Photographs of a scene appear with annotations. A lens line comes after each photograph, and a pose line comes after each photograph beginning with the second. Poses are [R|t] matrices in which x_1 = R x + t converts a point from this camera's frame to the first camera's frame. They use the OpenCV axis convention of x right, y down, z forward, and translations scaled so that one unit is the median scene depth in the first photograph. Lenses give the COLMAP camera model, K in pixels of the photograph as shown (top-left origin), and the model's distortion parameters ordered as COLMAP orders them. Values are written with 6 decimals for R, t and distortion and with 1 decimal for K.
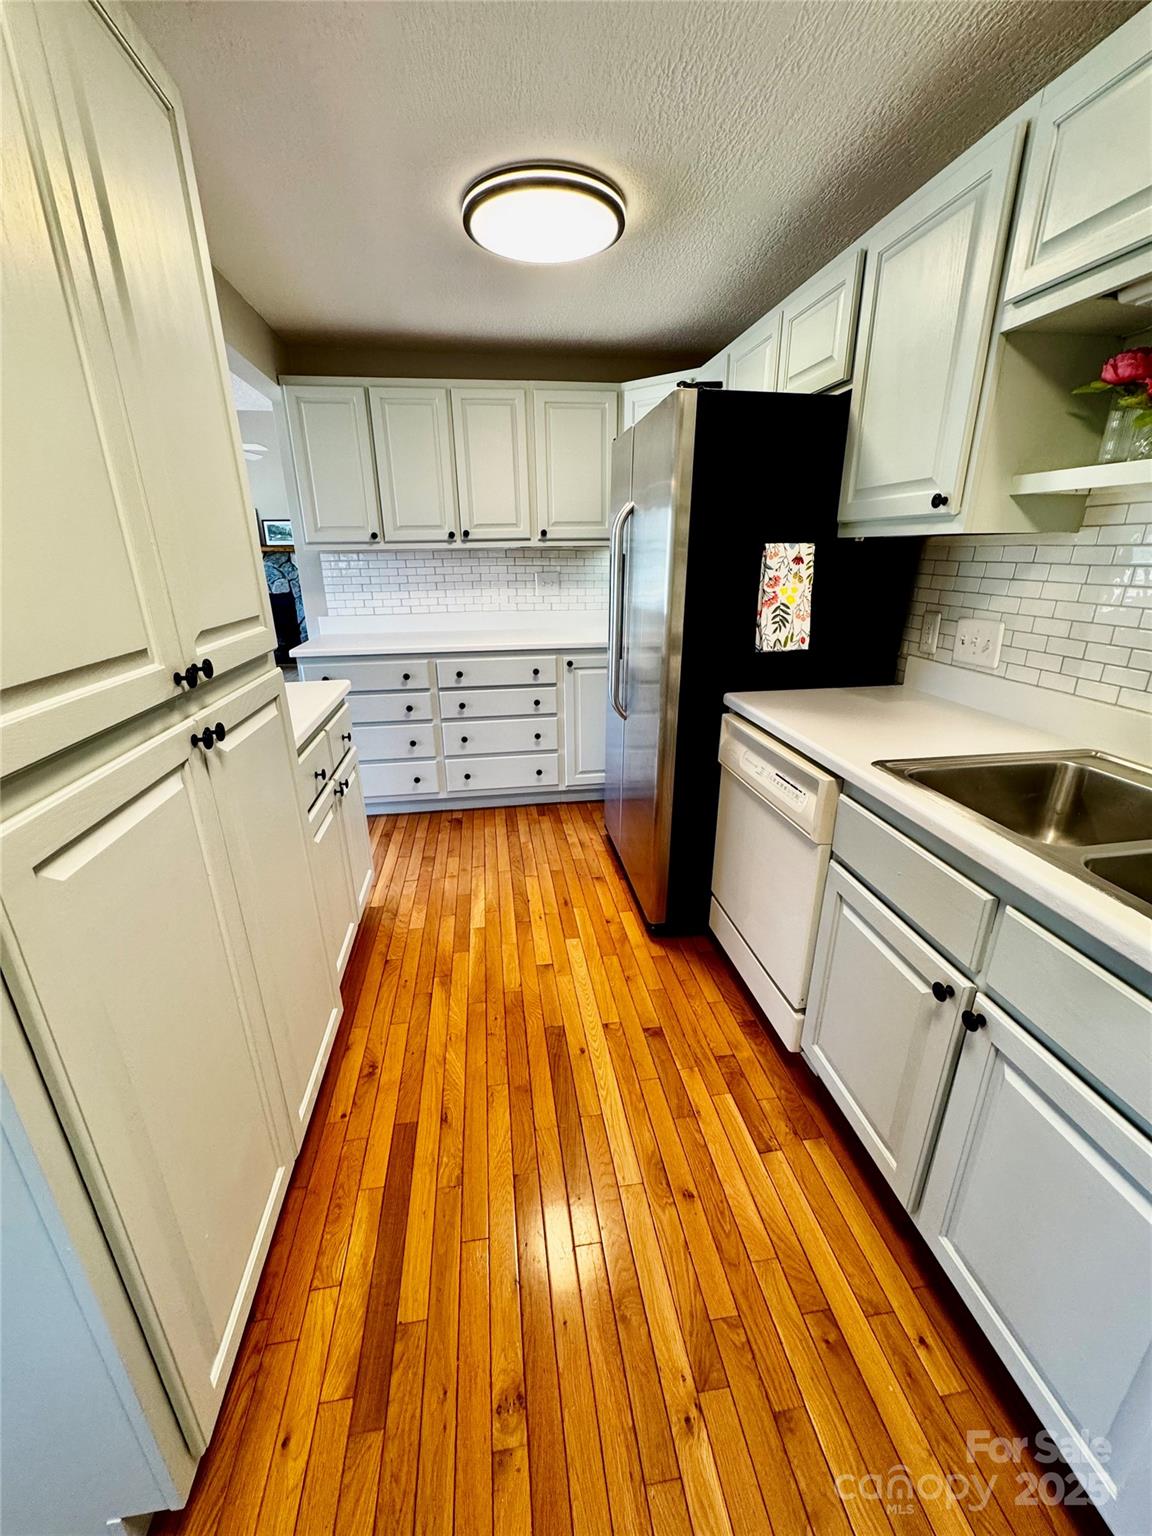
lens RADIAL K [[614.0, 0, 575.7], [0, 614.0, 766.9], [0, 0, 1]] dist [-0.003247, -0.000129]
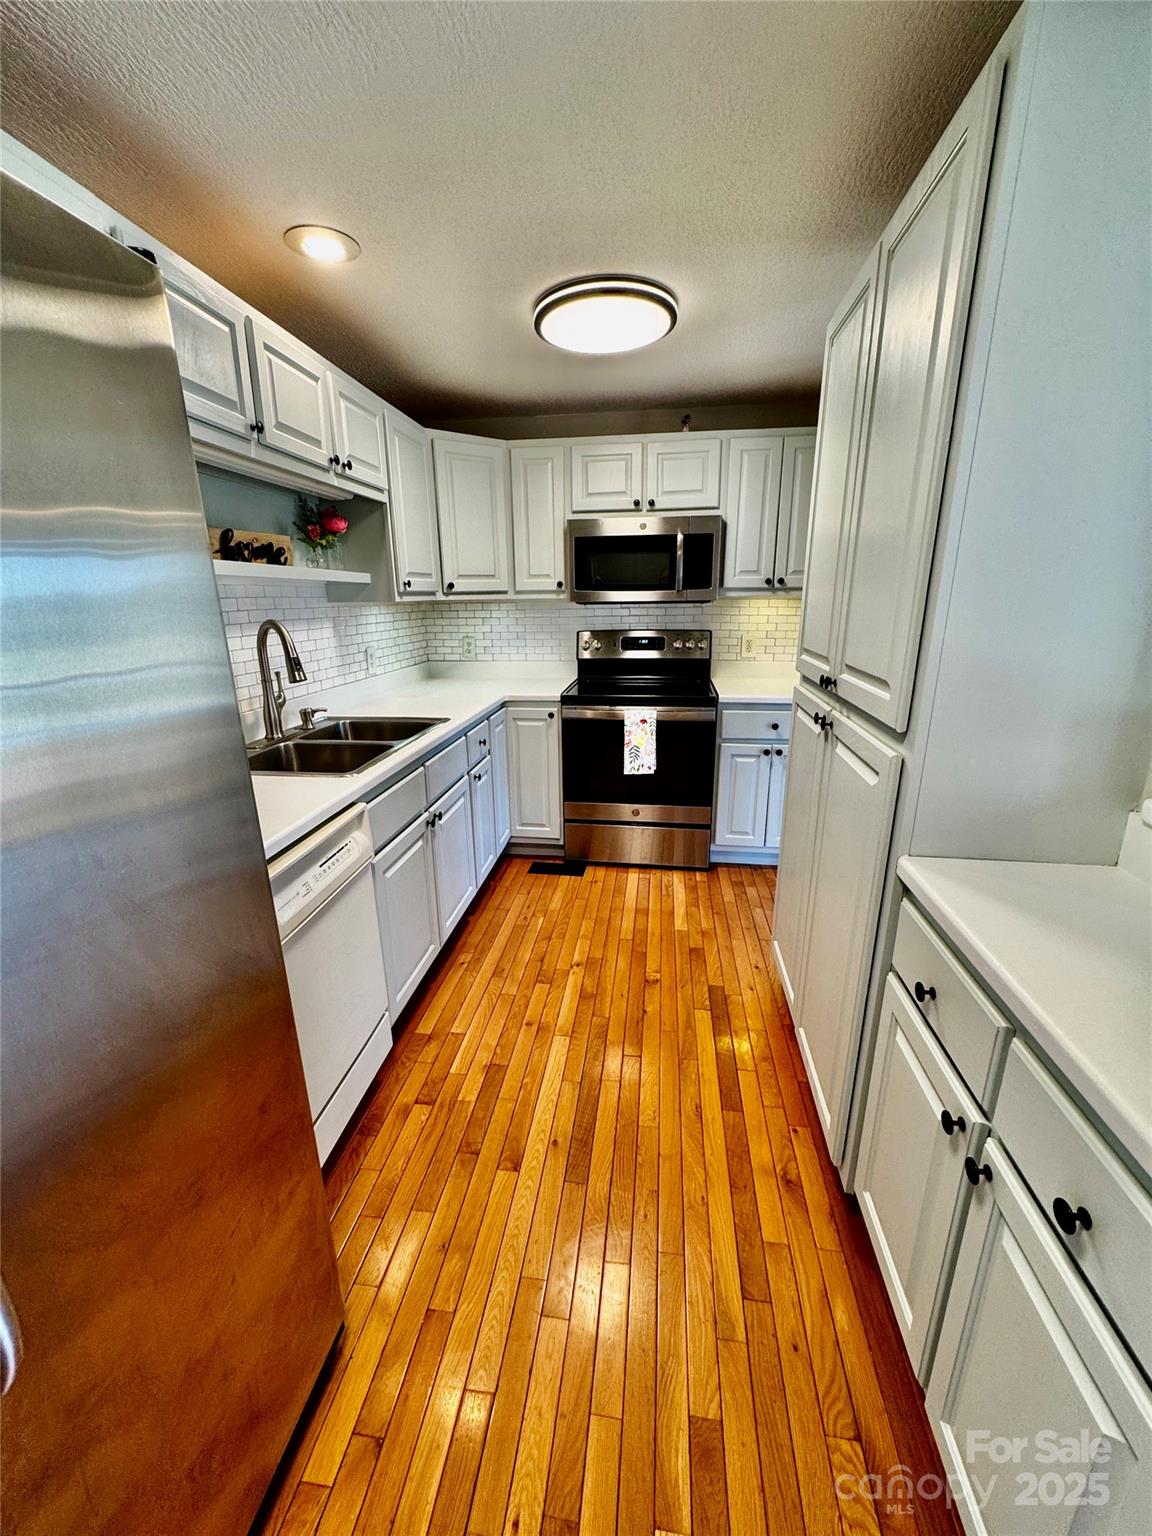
lens RADIAL K [[614.0, 0, 575.8], [0, 614.0, 774.5], [0, 0, 1]] dist [-0.003247, -0.000129]
pose [[-0.960048, -0.062998, 0.272652, -0.263854], [0.108805, 0.813629, 0.571113, -0.575107], [-0.257816, 0.577961, -0.774268, 1.552549]]
